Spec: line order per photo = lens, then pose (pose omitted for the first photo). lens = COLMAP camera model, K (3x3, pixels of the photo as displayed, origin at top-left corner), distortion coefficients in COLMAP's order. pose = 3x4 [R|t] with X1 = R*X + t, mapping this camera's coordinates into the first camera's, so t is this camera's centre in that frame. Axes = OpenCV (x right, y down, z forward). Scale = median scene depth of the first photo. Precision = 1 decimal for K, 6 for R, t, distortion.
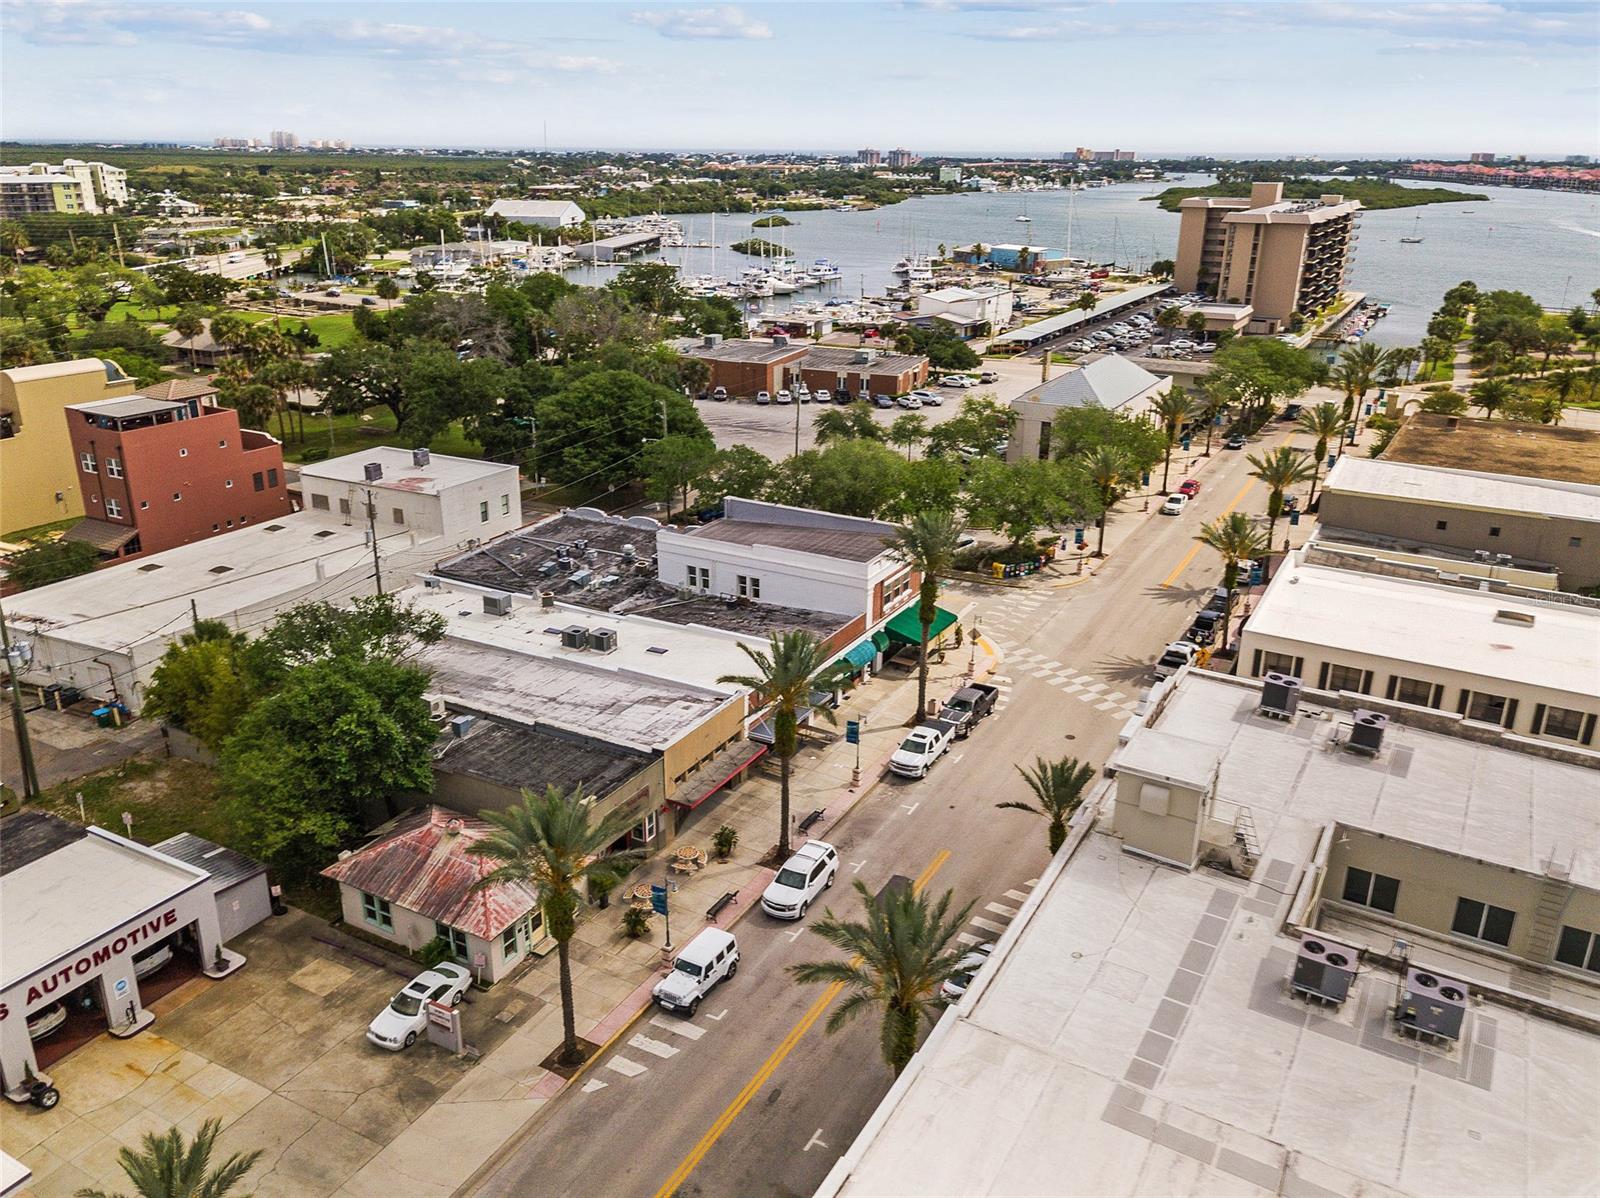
lens RADIAL K [[1211.7, 0, 800.0], [0, 1211.7, 599.0], [0, 0, 1]] dist [0.027040, -0.004761]
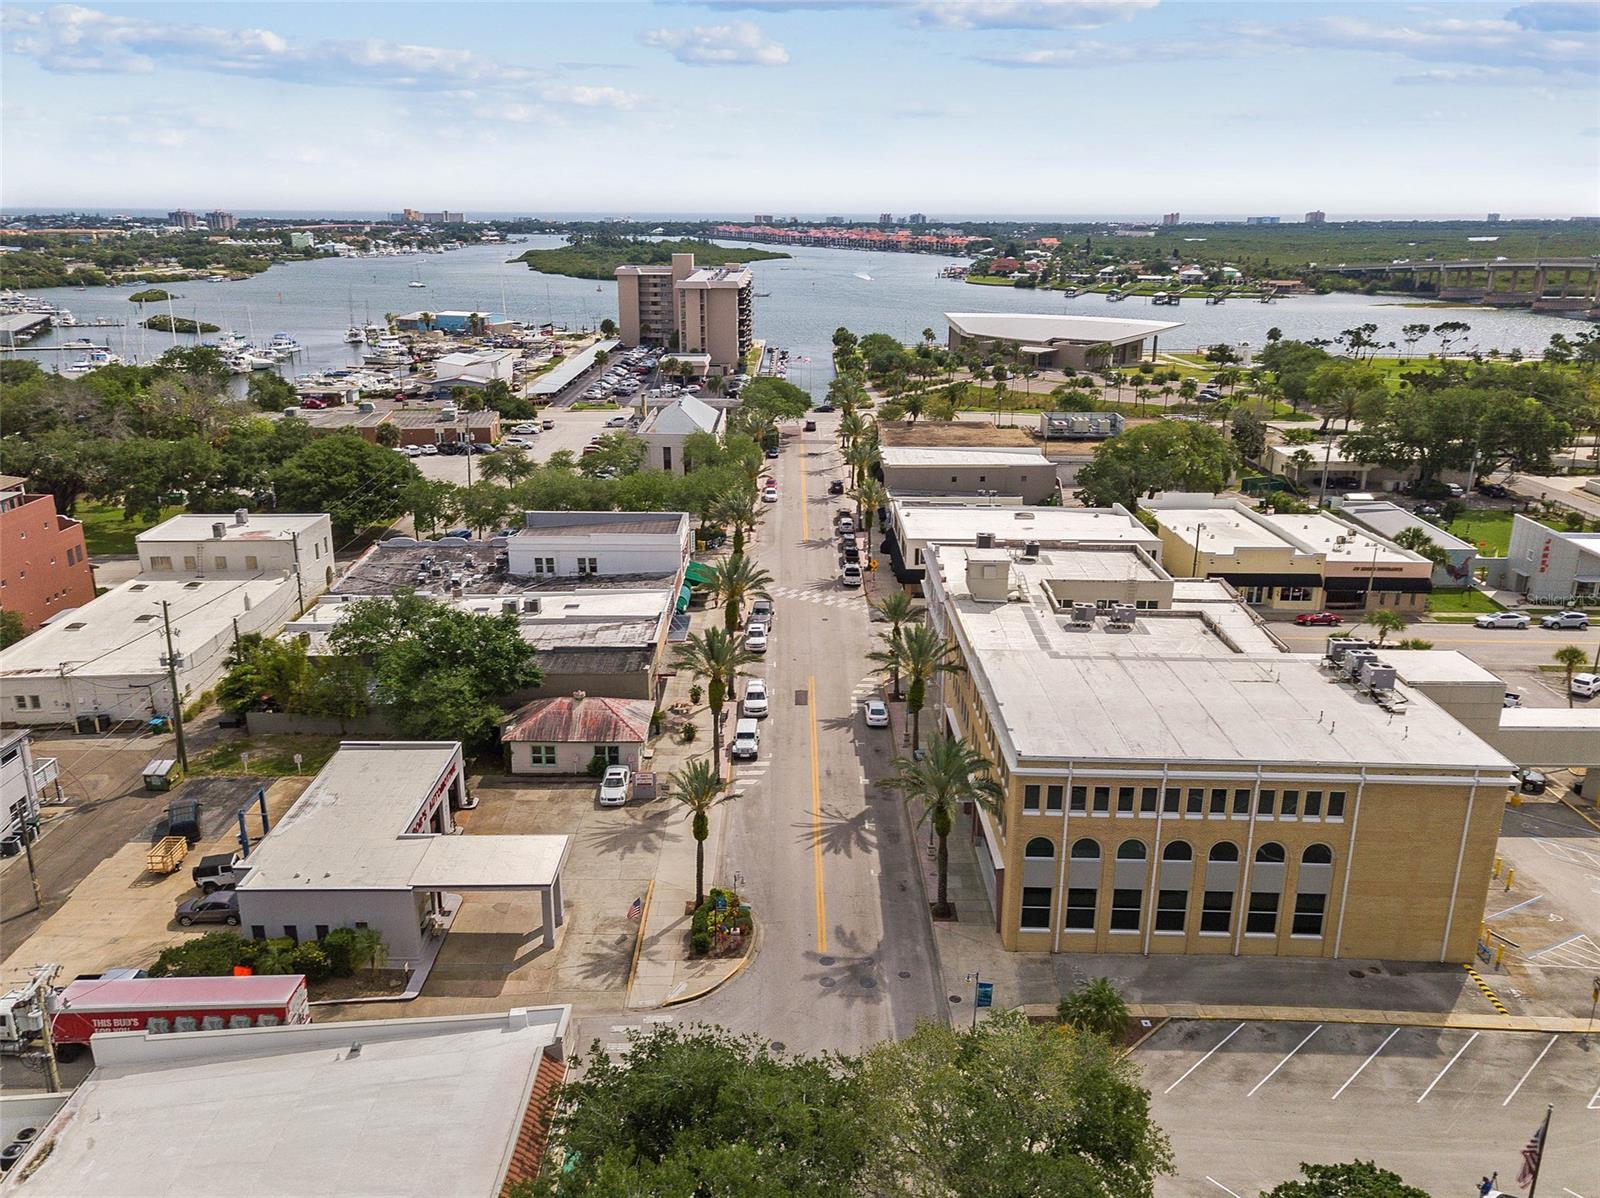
lens RADIAL K [[1255.9, 0, 800.0], [0, 1255.9, 599.0], [0, 0, 1]] dist [0.001269, 0.003045]
pose [[0.867507, -0.149747, 0.474349, -0.189369], [0.173819, 0.984753, -0.007009, 0.029472], [-0.466067, 0.088531, 0.880309, -0.144357]]
